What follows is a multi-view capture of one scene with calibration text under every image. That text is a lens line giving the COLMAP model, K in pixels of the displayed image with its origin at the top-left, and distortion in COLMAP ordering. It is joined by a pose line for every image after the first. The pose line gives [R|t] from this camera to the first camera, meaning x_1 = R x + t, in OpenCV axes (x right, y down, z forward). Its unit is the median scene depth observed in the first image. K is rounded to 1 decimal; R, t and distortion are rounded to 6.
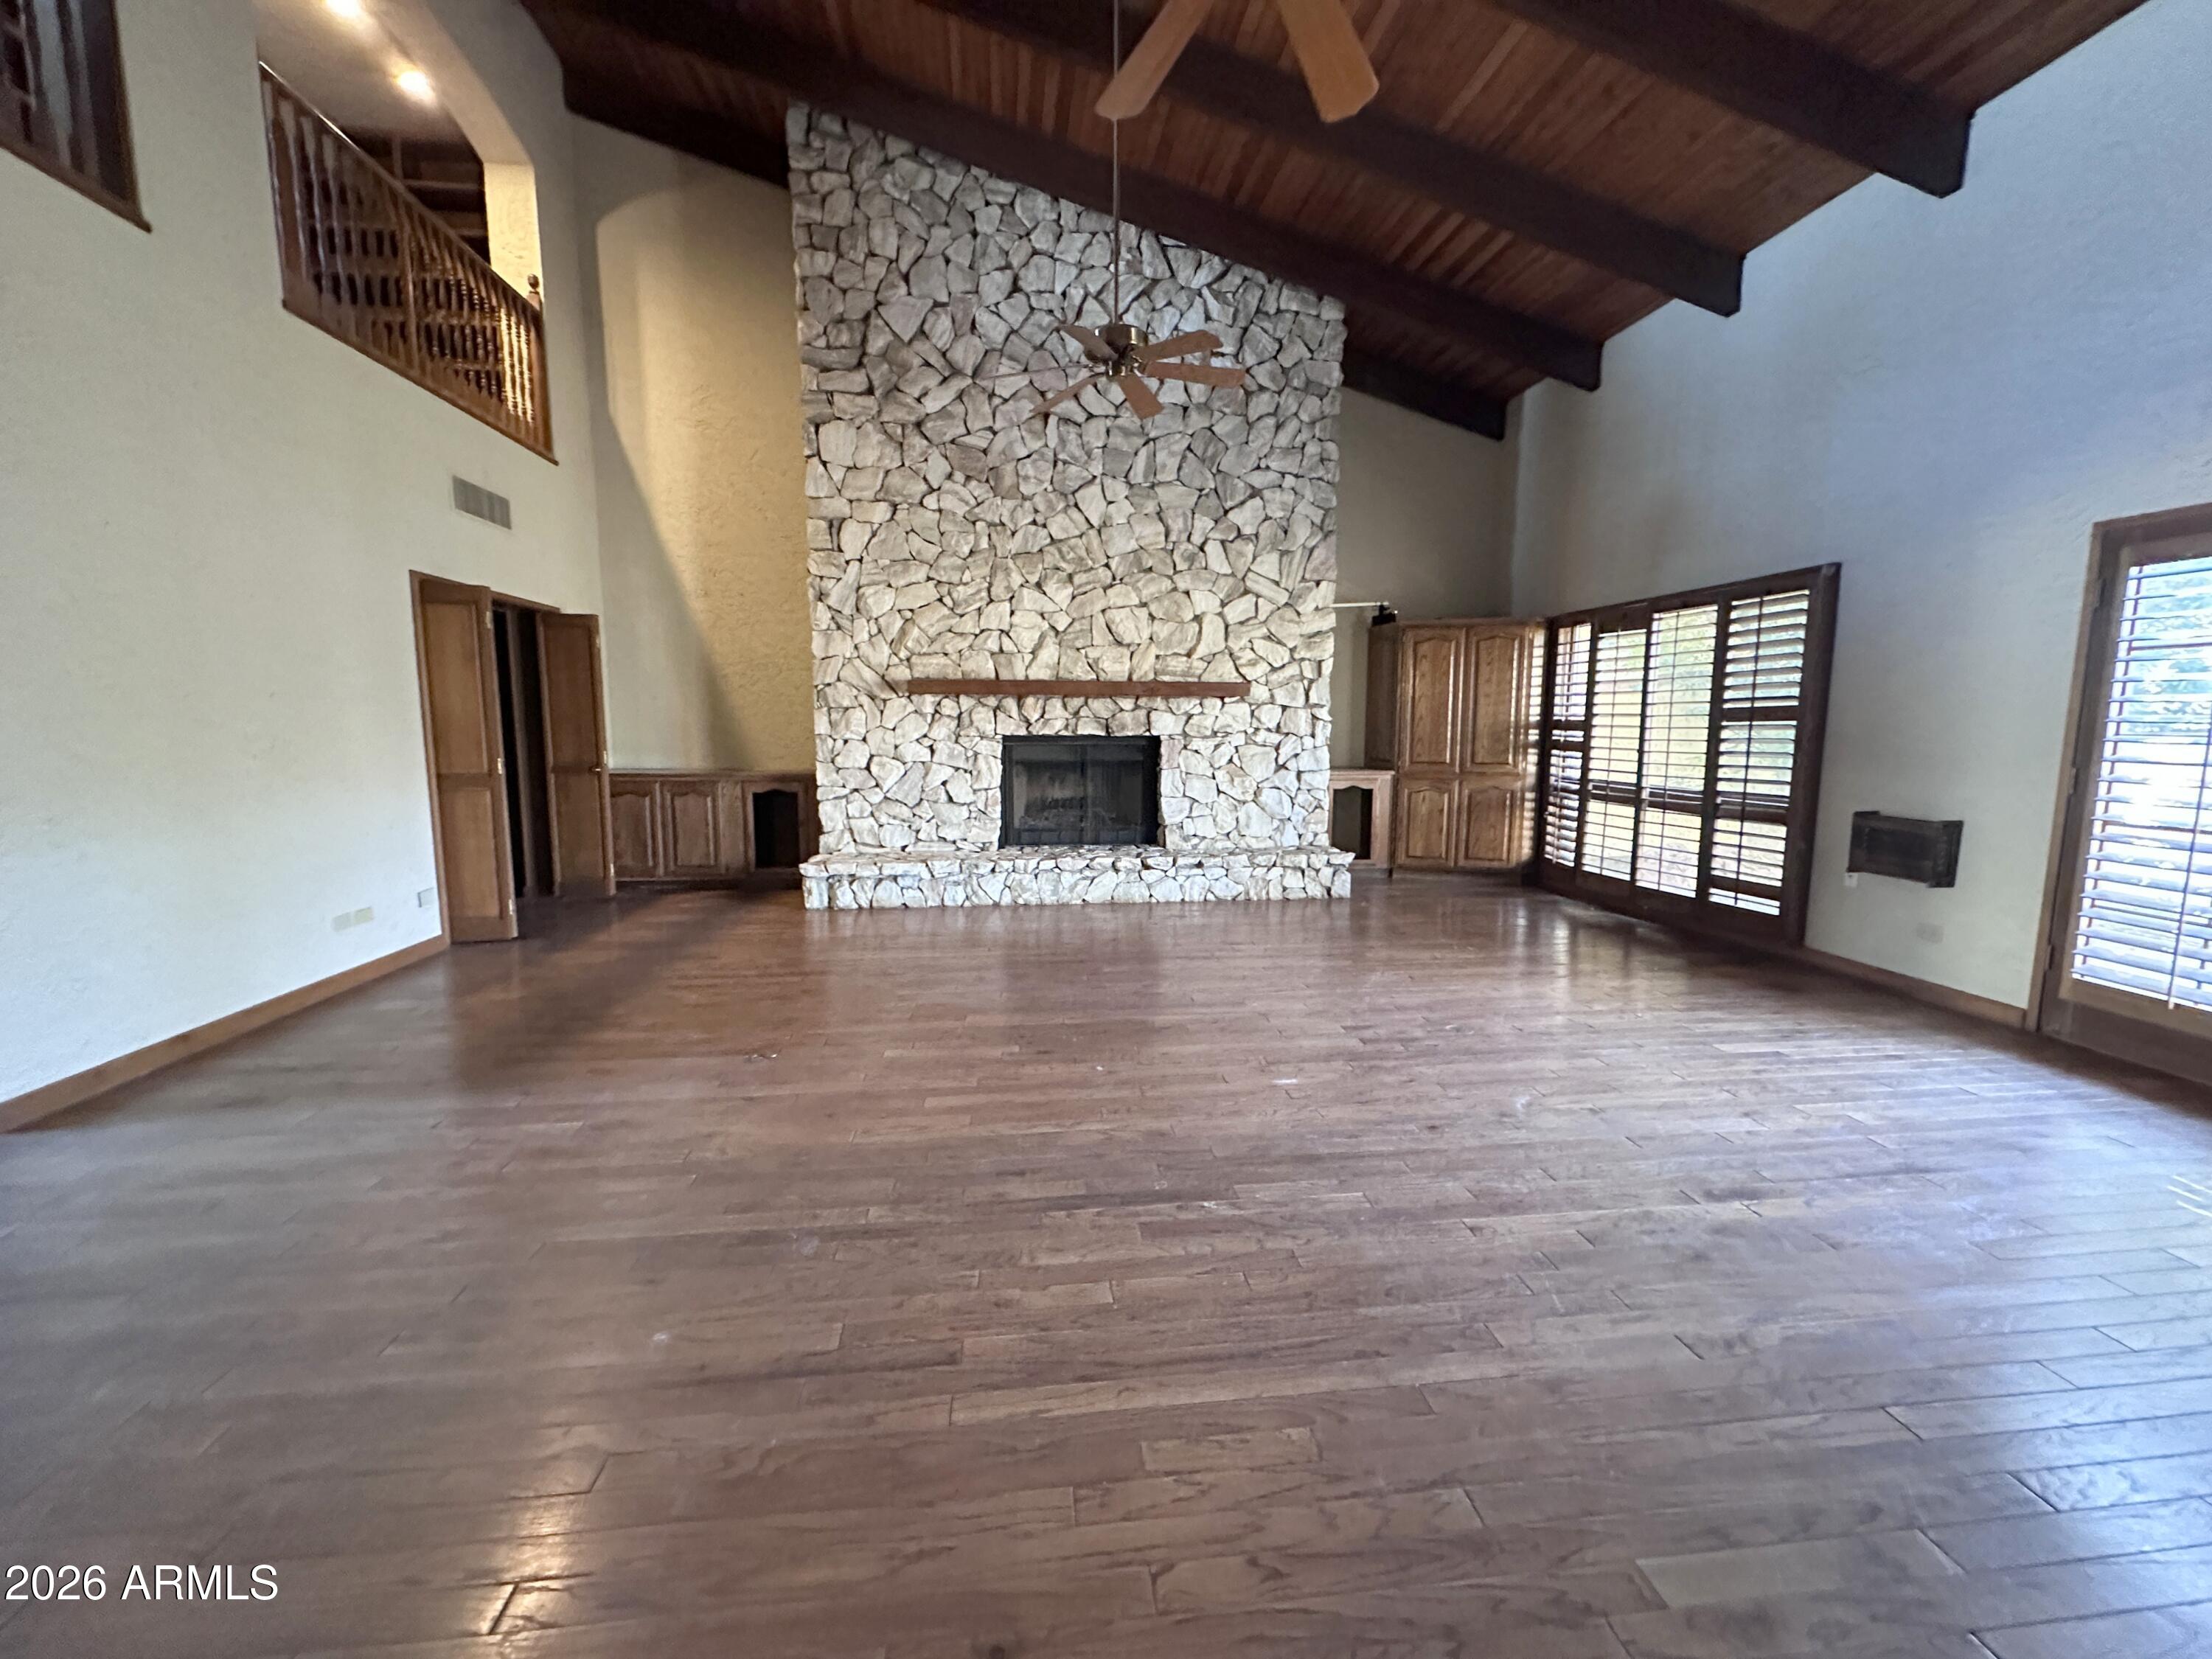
lens RADIAL K [[882.8, 0, 1092.3], [0, 882.8, 824.4], [0, 0, 1]] dist [-0.002070, 0.000586]
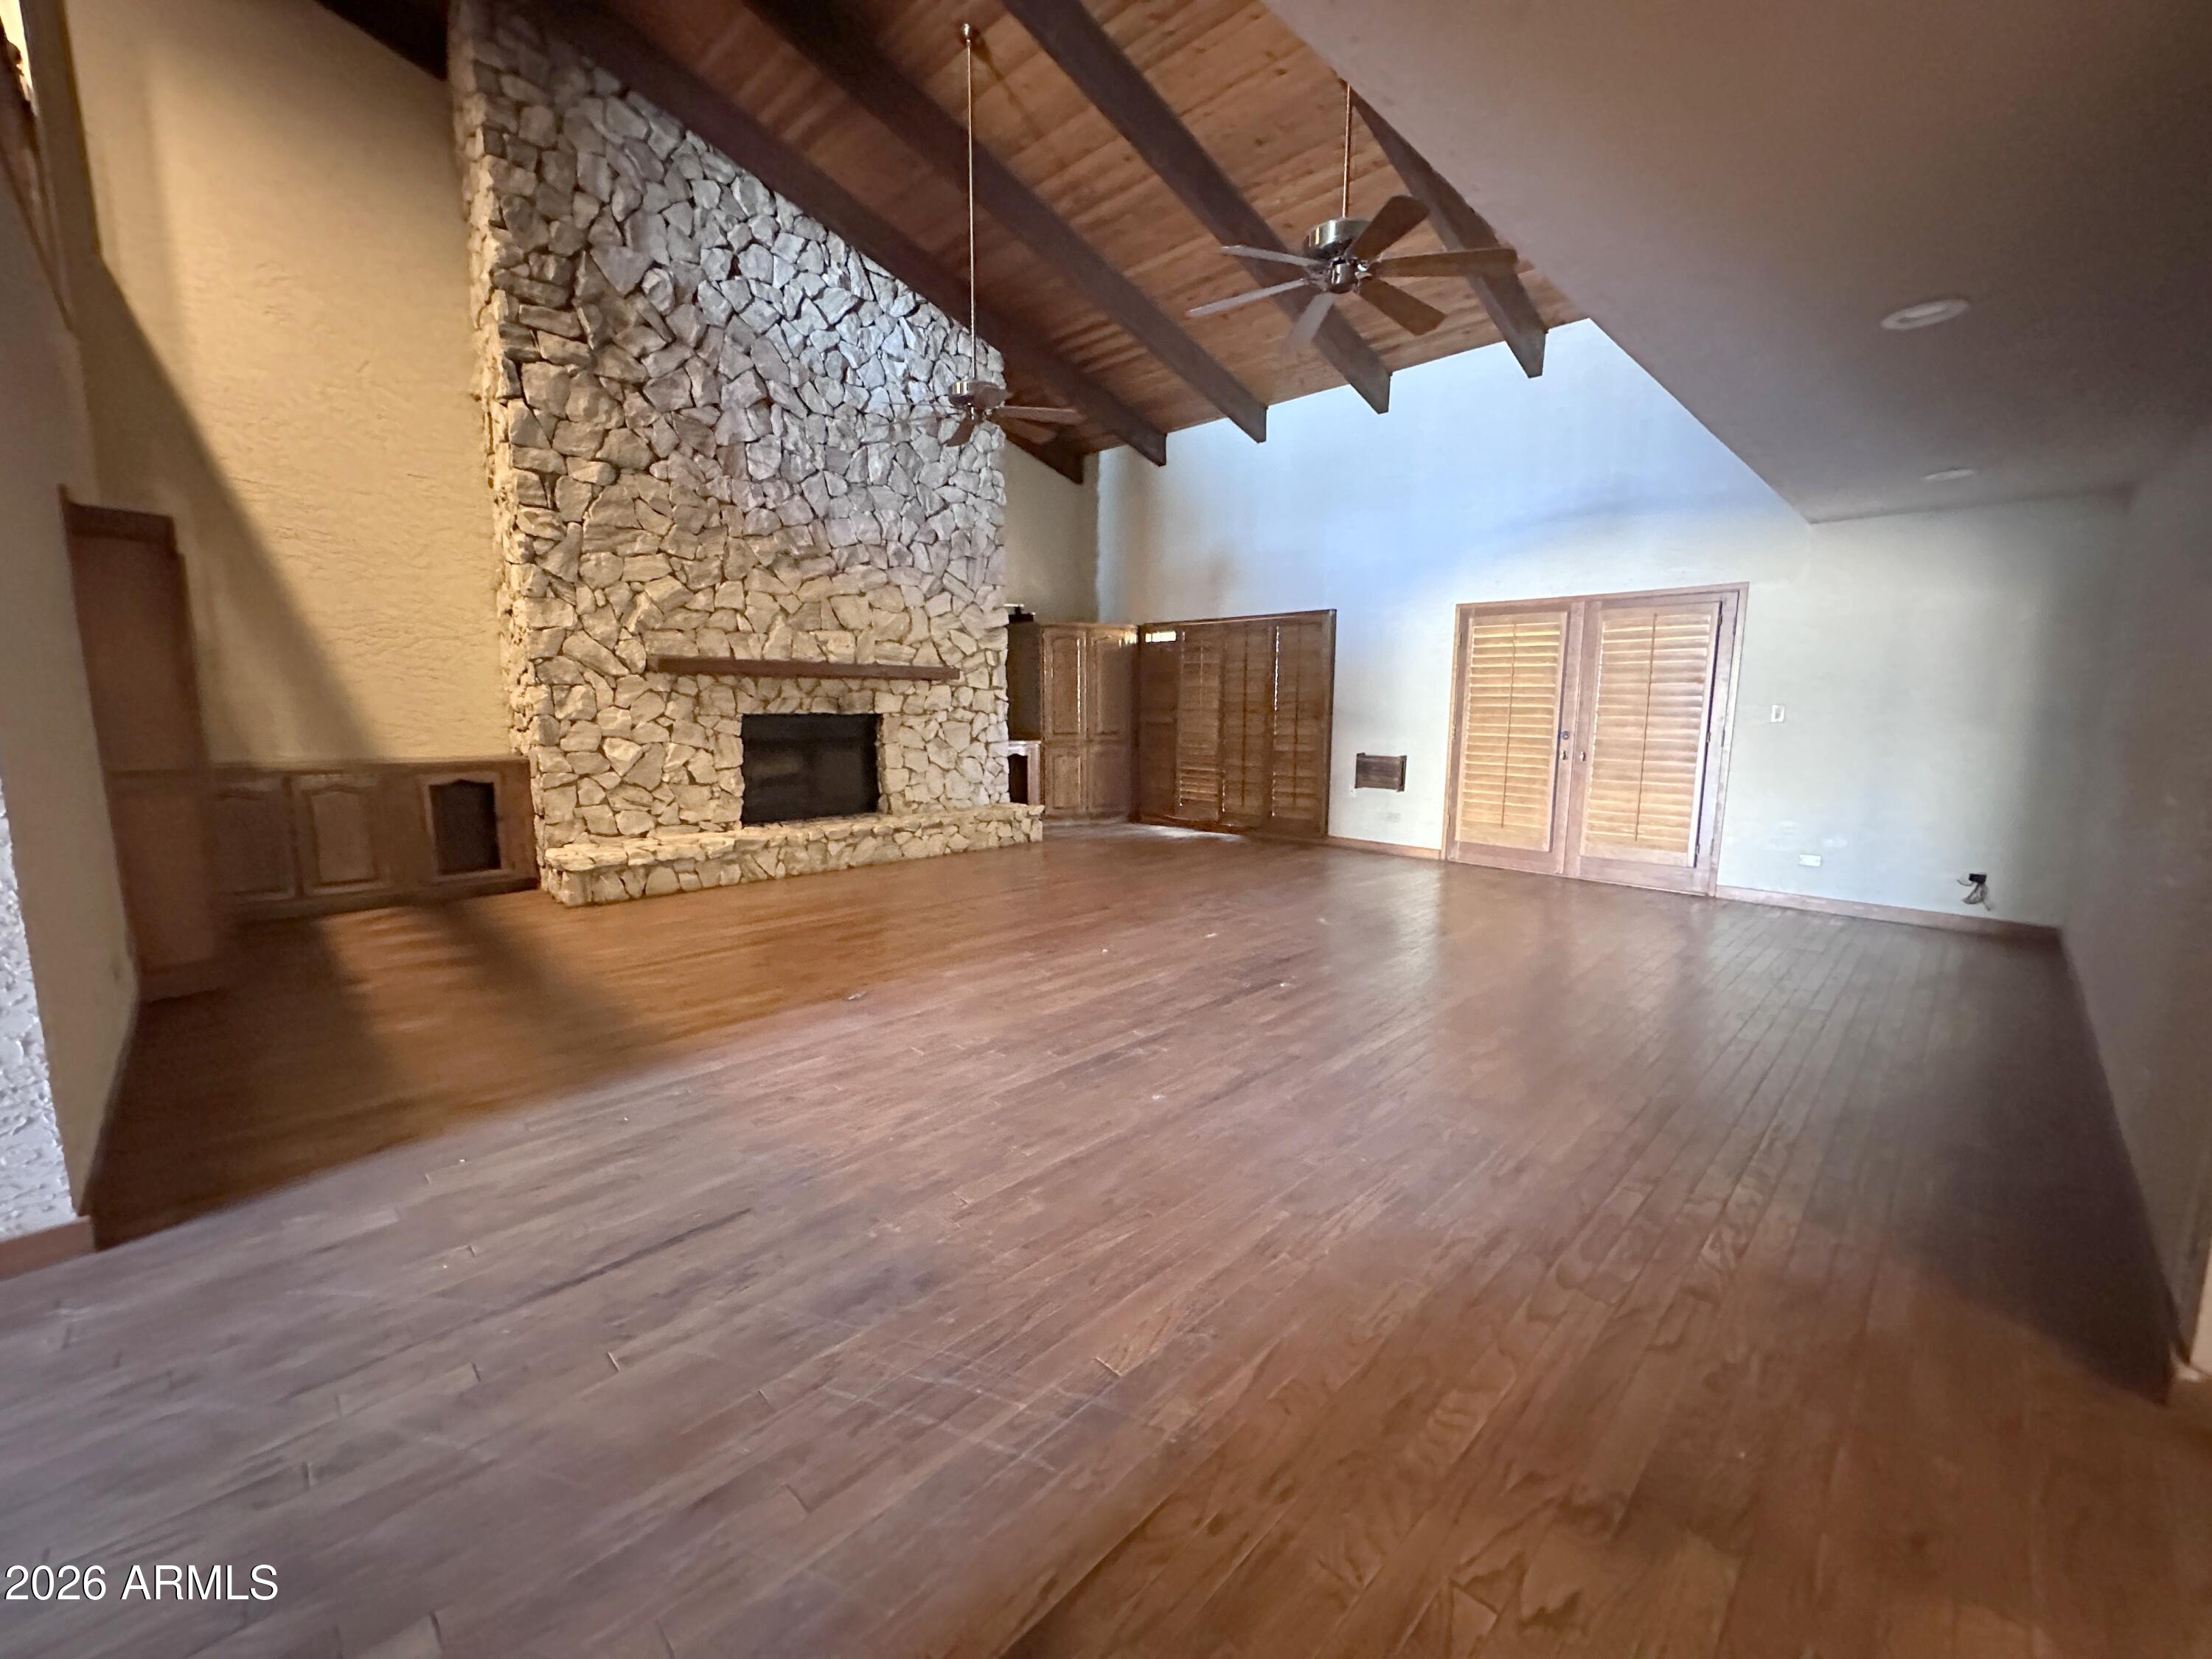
lens RADIAL K [[882.8, 0, 1104.0], [0, 882.8, 821.8], [0, 0, 1]] dist [-0.002070, 0.000586]
pose [[0.785064, -0.081413, 0.614041, -0.420099], [0.068500, 0.996655, 0.044563, 0.005518], [-0.615615, 0.007077, 0.788015, -0.050282]]
